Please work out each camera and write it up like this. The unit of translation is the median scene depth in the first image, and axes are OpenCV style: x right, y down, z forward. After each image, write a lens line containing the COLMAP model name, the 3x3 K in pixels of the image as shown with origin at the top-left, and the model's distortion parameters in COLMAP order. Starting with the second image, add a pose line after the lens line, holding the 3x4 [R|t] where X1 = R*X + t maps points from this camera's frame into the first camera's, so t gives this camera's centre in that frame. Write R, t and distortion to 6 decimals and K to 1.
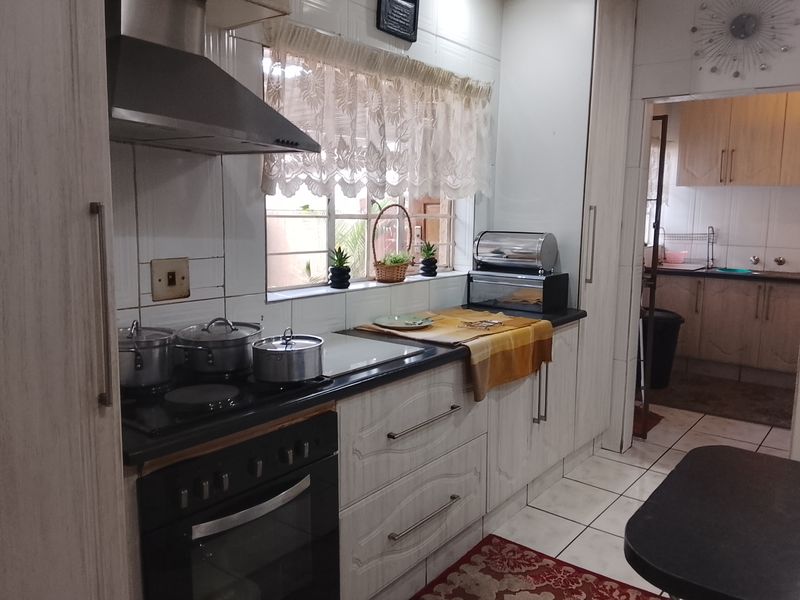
lens RADIAL K [[636.3, 0, 402.1], [0, 636.3, 293.2], [0, 0, 1]] dist [0.125932, -0.174207]
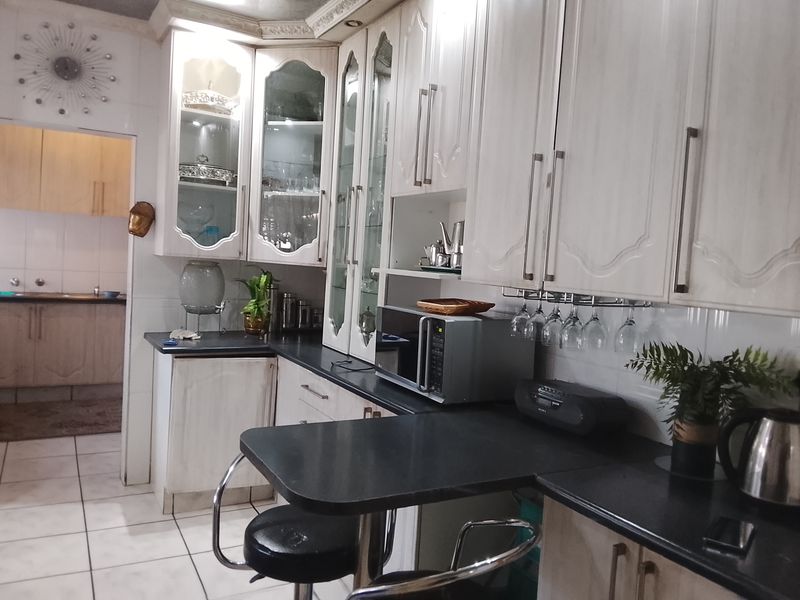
lens RADIAL K [[636.3, 0, 402.1], [0, 636.3, 293.2], [0, 0, 1]] dist [0.125932, -0.174207]
pose [[0.384837, -0.041599, 0.922047, -0.175152], [0.063537, 0.997808, 0.018498, -0.015017], [-0.920795, 0.051465, 0.386636, 0.057698]]
